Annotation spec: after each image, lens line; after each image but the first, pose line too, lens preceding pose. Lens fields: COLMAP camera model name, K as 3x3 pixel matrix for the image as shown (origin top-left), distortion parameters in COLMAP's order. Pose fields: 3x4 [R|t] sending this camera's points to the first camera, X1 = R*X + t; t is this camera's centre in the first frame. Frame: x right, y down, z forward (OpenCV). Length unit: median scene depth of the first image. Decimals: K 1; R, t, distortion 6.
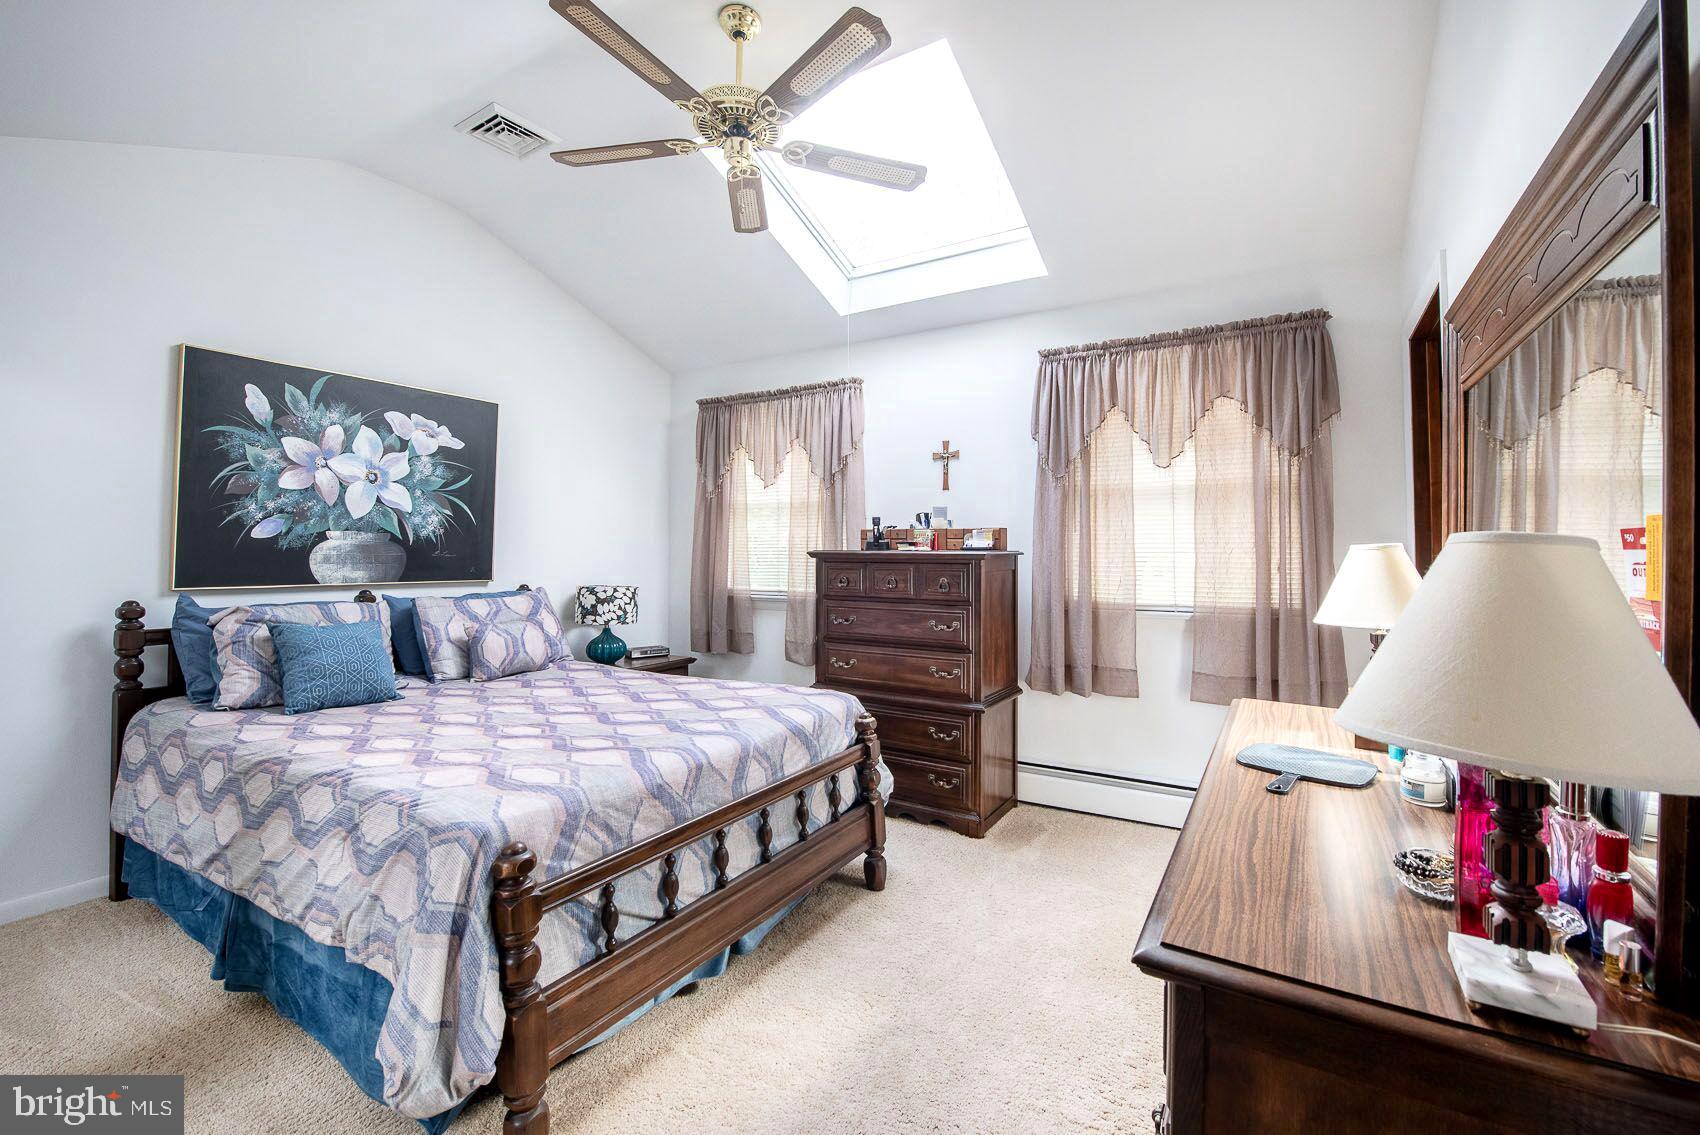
lens RADIAL K [[715.7, 0, 860.0], [0, 715.7, 552.8], [0, 0, 1]] dist [-0.004676, -0.000354]
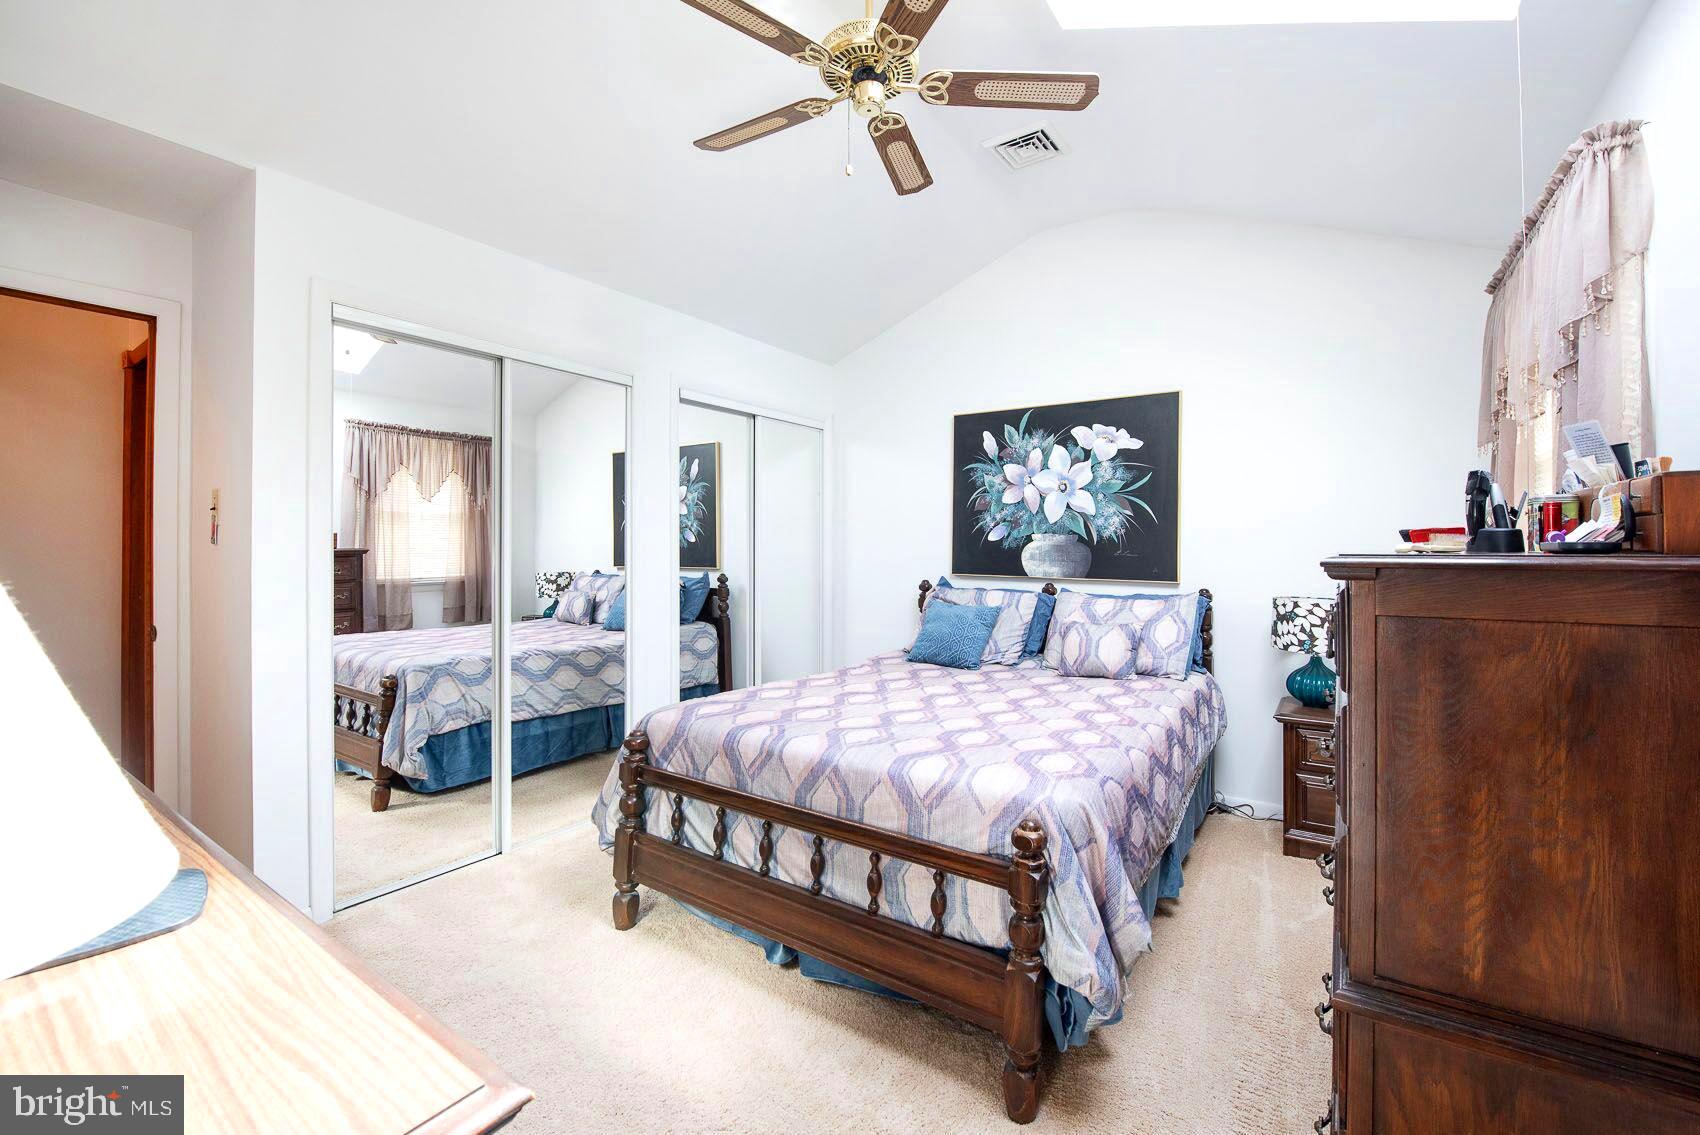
lens RADIAL K [[715.7, 0, 861.3], [0, 715.7, 555.7], [0, 0, 1]] dist [-0.004676, -0.000354]
pose [[-0.051669, 0.006661, -0.998642, 0.509968], [-0.008244, 0.999941, 0.007096, 0.000639], [0.998630, 0.008600, -0.051611, 0.742122]]
